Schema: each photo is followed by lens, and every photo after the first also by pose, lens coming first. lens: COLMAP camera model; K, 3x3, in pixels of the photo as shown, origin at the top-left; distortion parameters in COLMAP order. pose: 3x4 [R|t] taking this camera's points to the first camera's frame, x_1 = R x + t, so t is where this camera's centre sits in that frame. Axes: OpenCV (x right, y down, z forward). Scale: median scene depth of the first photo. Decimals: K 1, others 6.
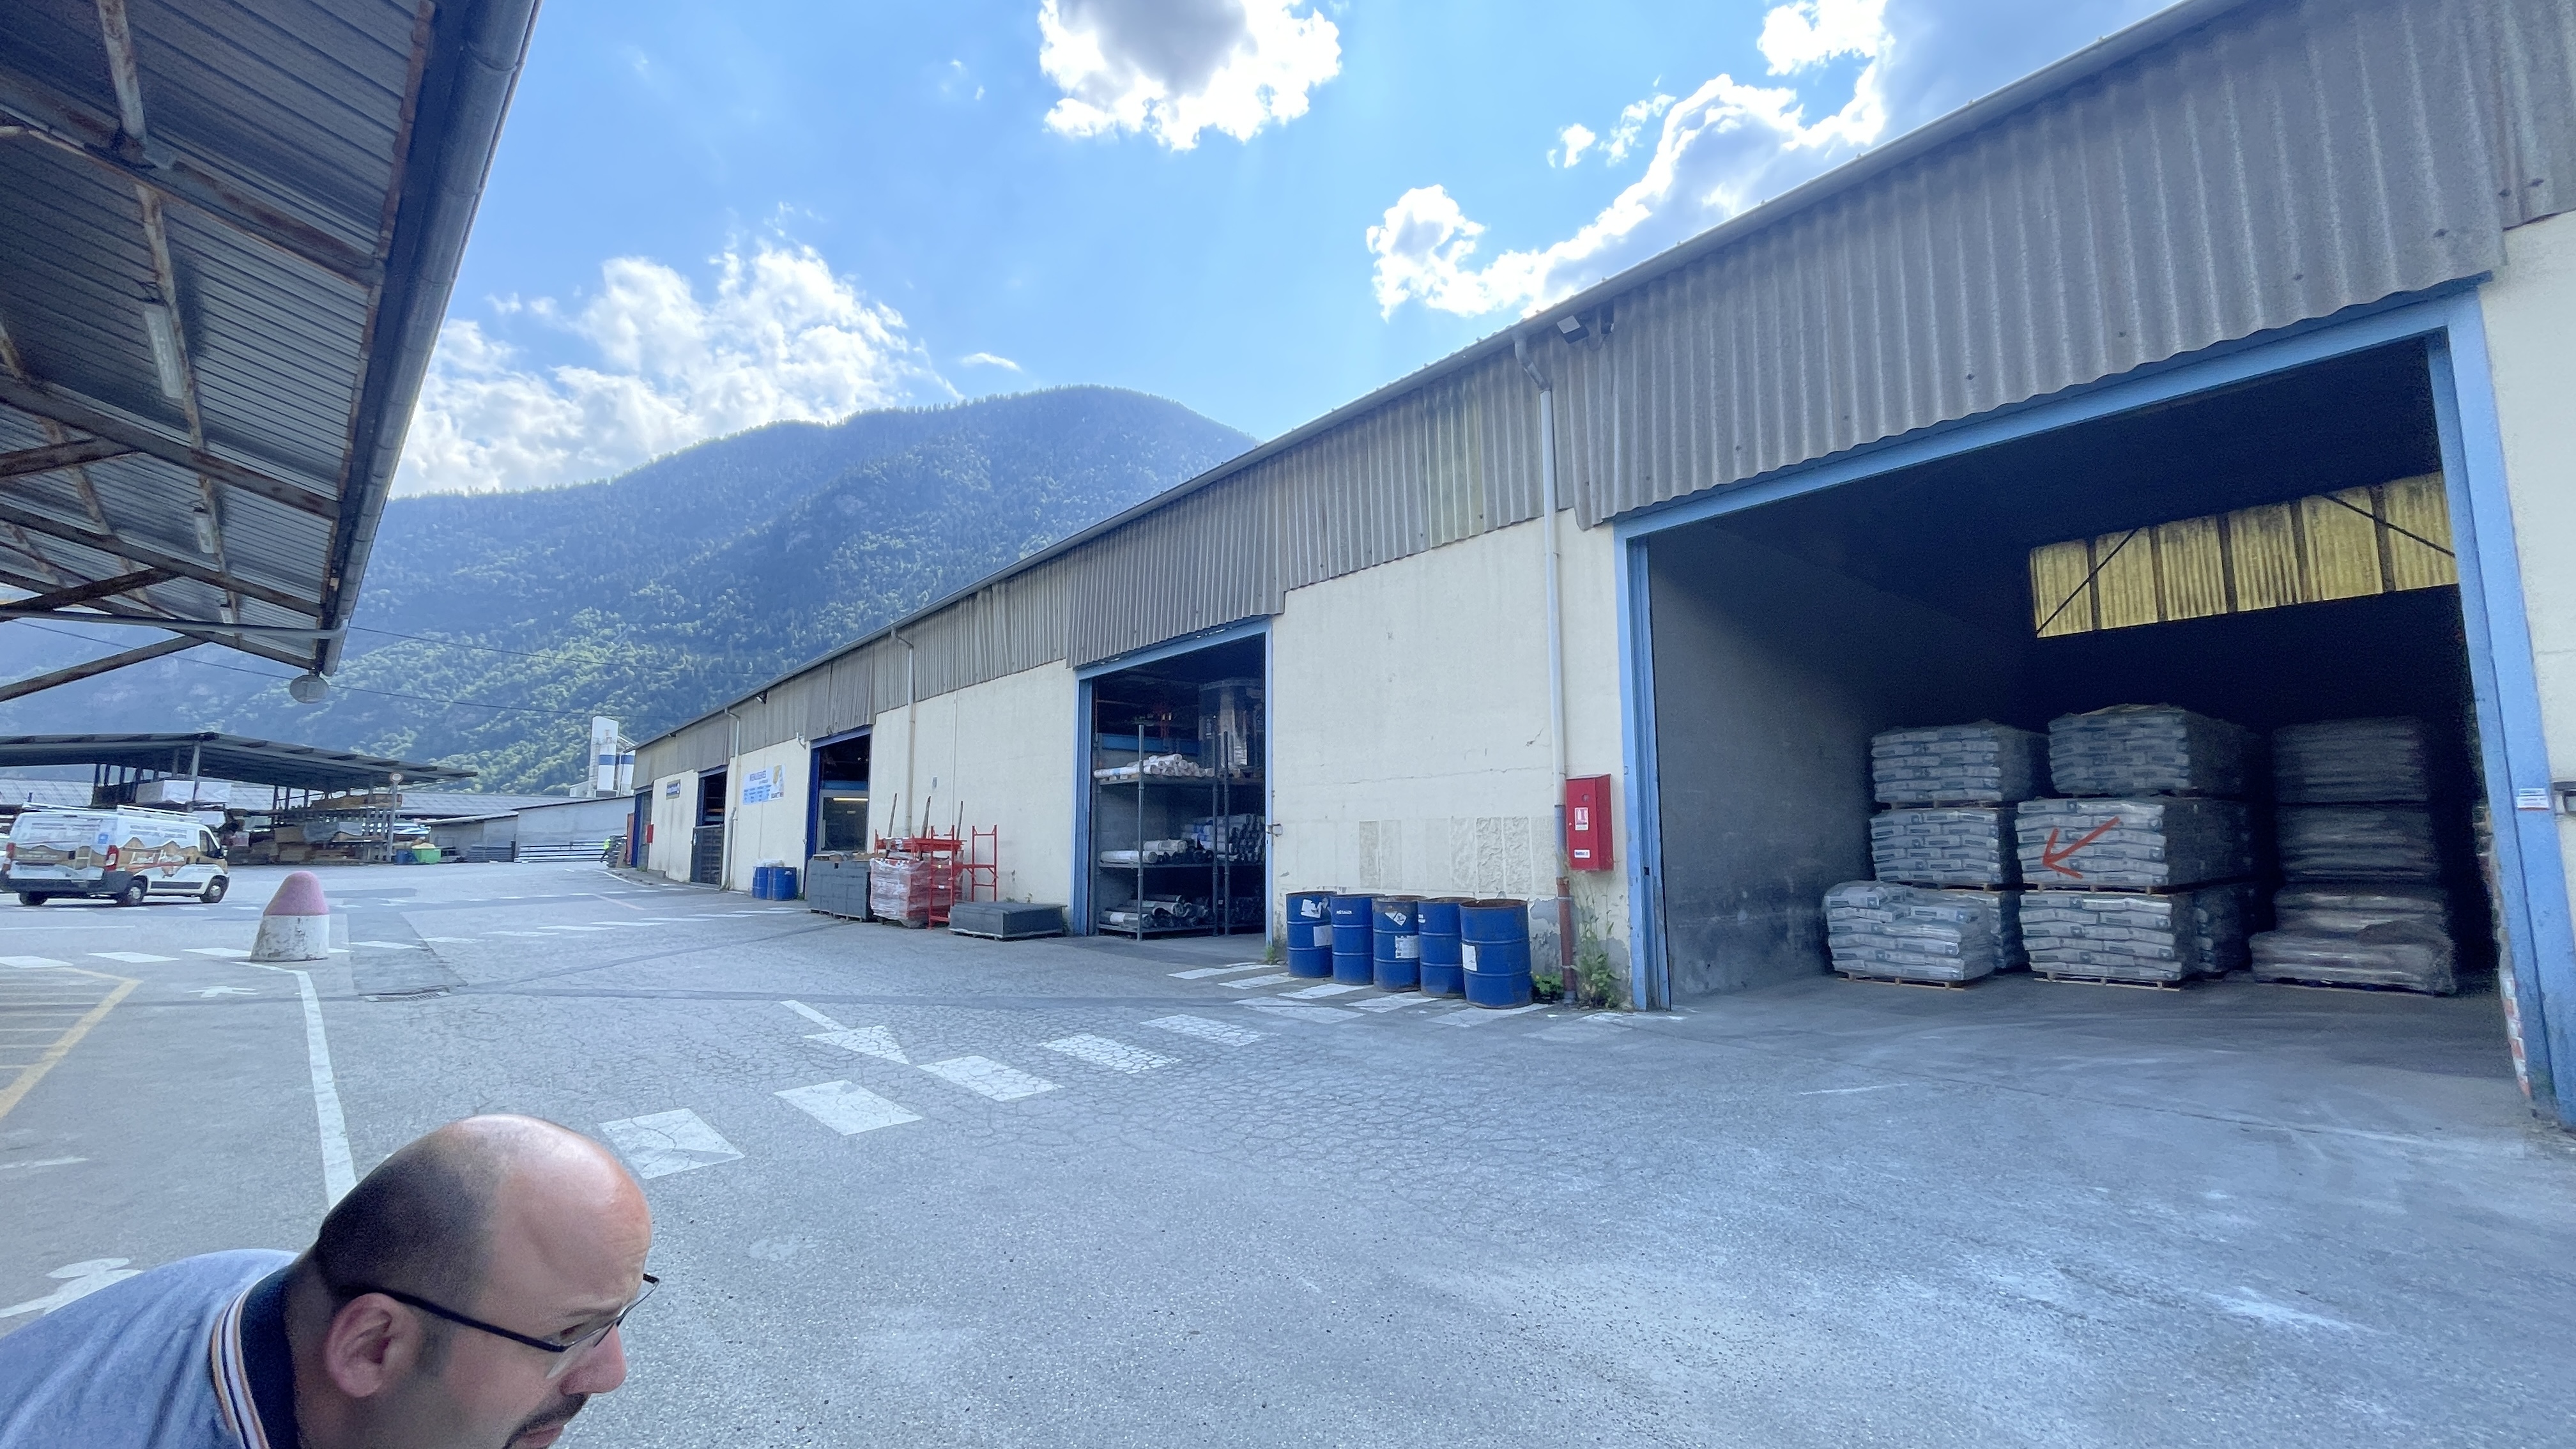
lens RADIAL K [[1037.1, 0, 1288.0], [0, 1037.1, 724.5], [0, 0, 1]] dist [0.001743, 0.000200]
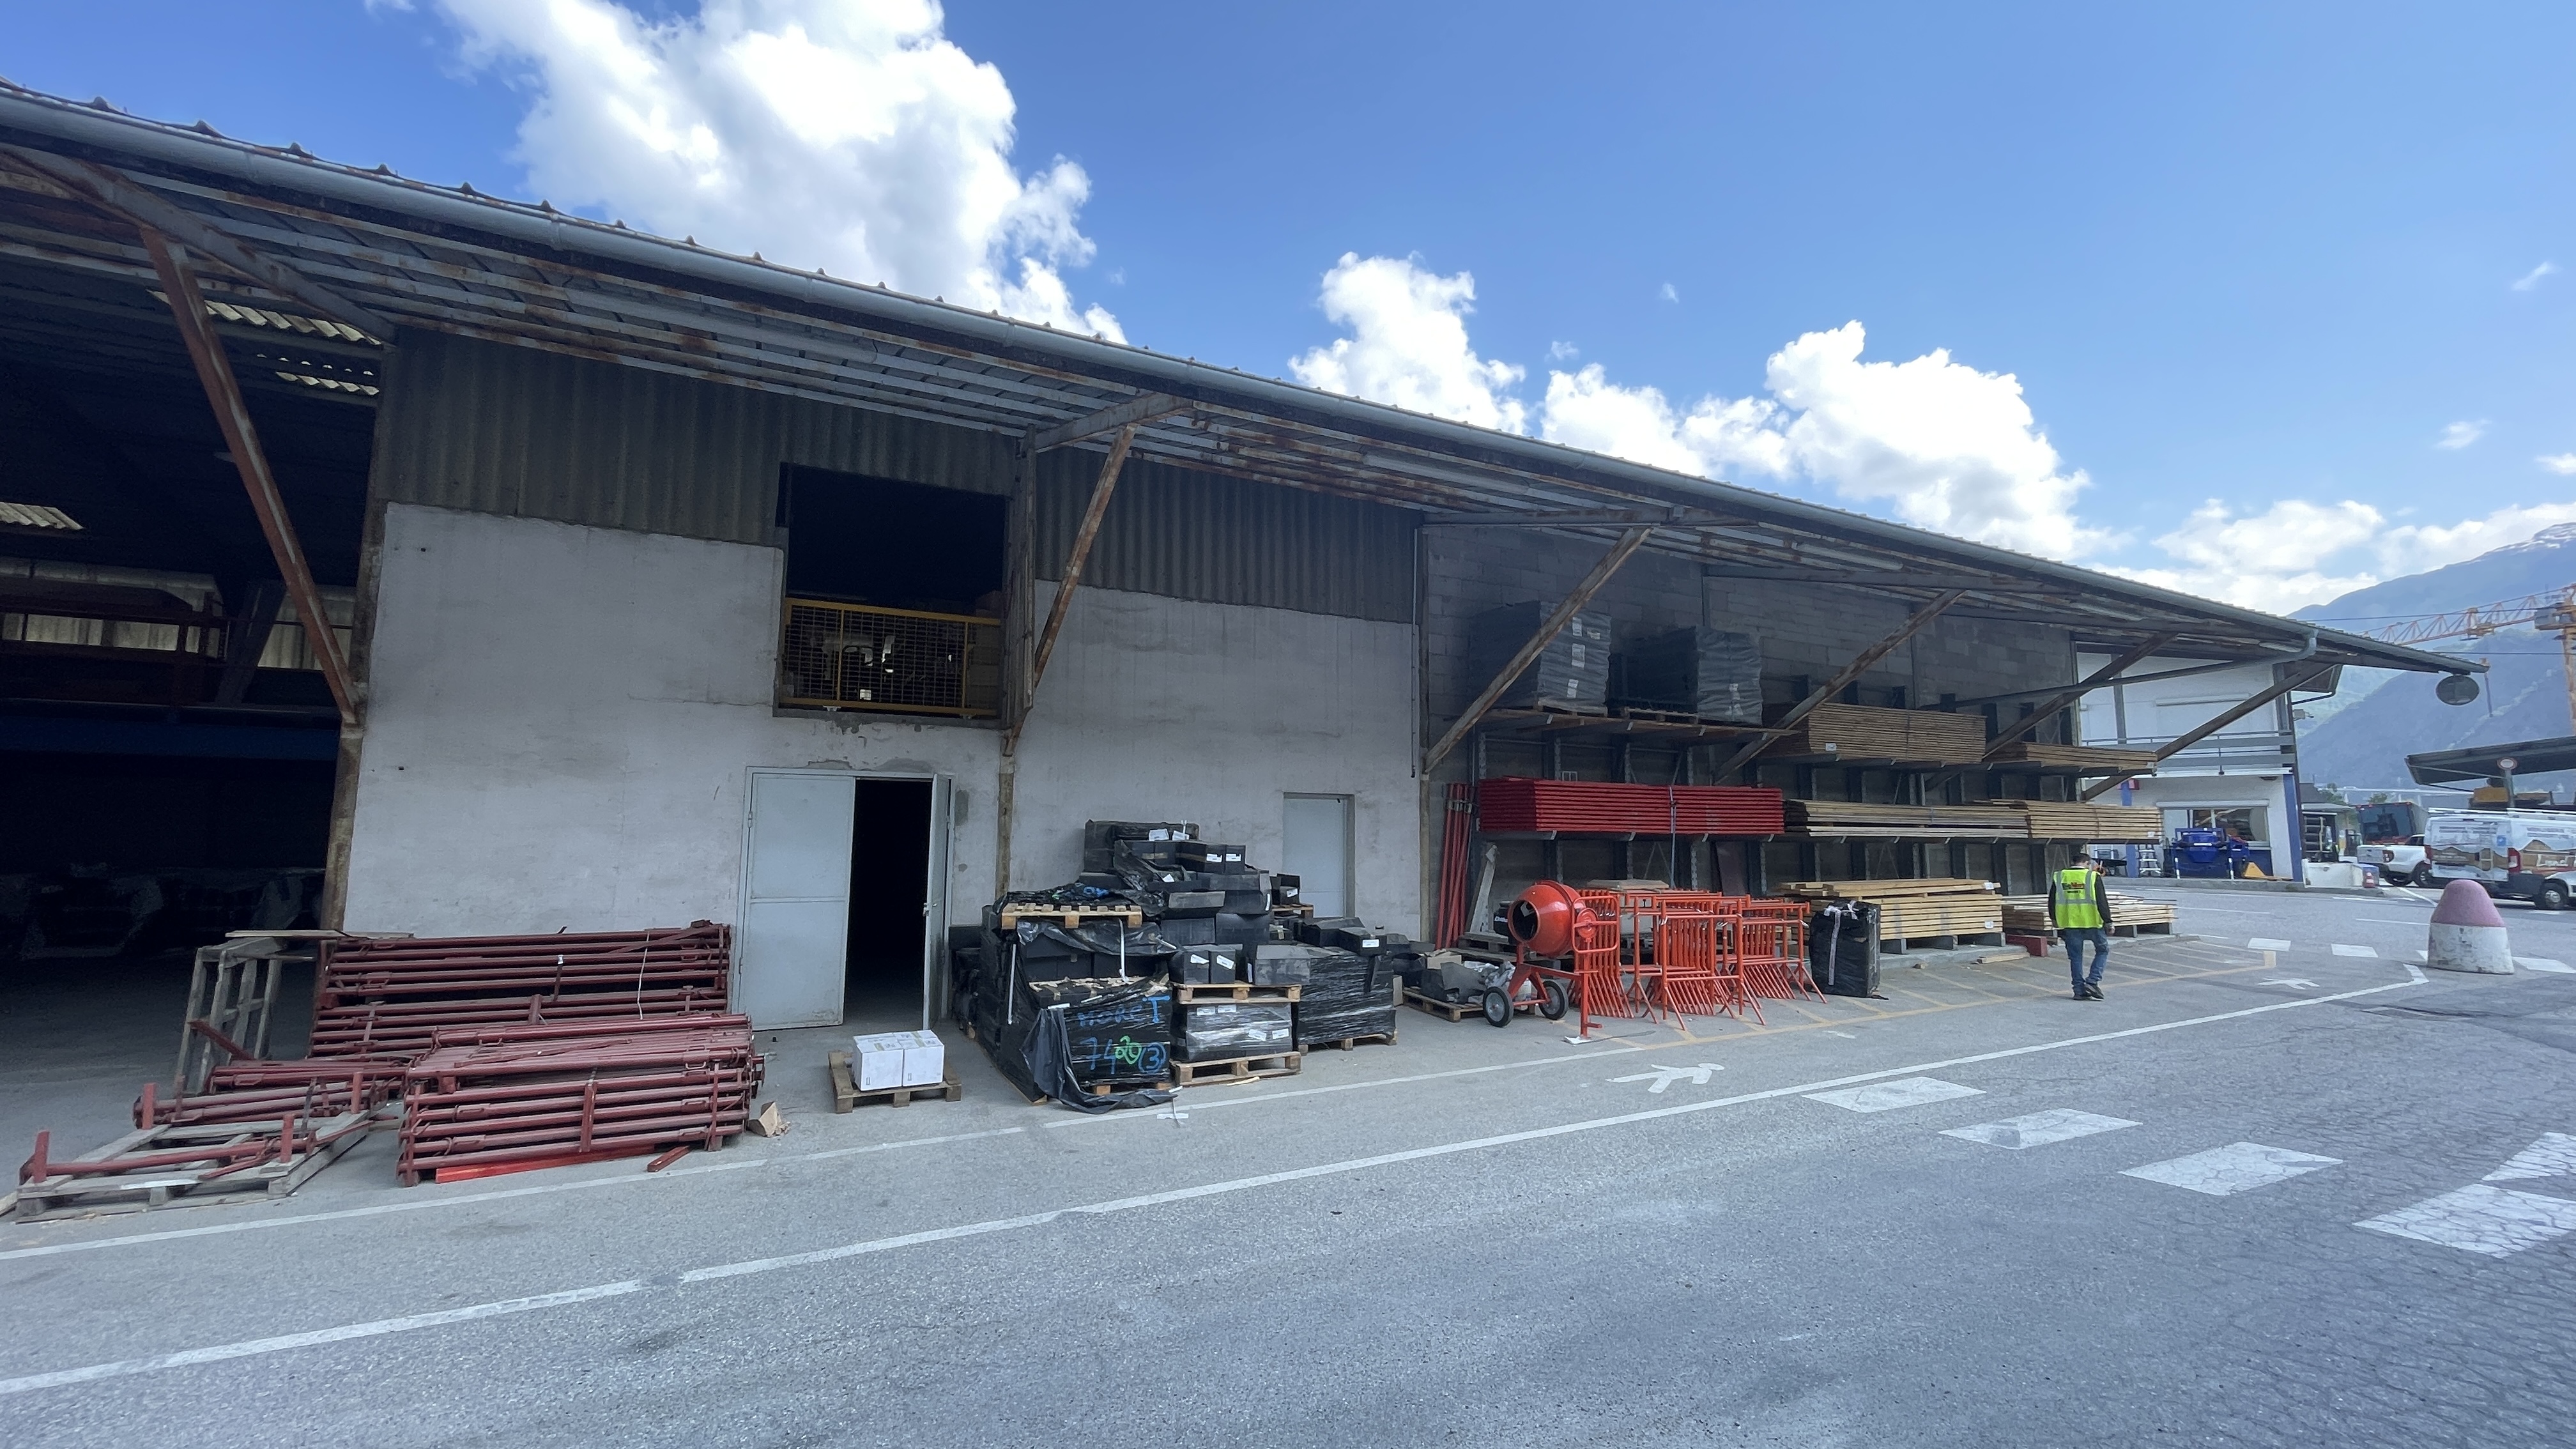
lens RADIAL K [[1037.1, 0, 1288.0], [0, 1037.1, 724.5], [0, 0, 1]] dist [0.001743, 0.000200]
pose [[-0.280617, -0.101808, -0.954405, 0.847026], [0.105897, 0.985004, -0.136208, 0.041093], [0.953960, -0.139291, -0.265628, 0.654335]]
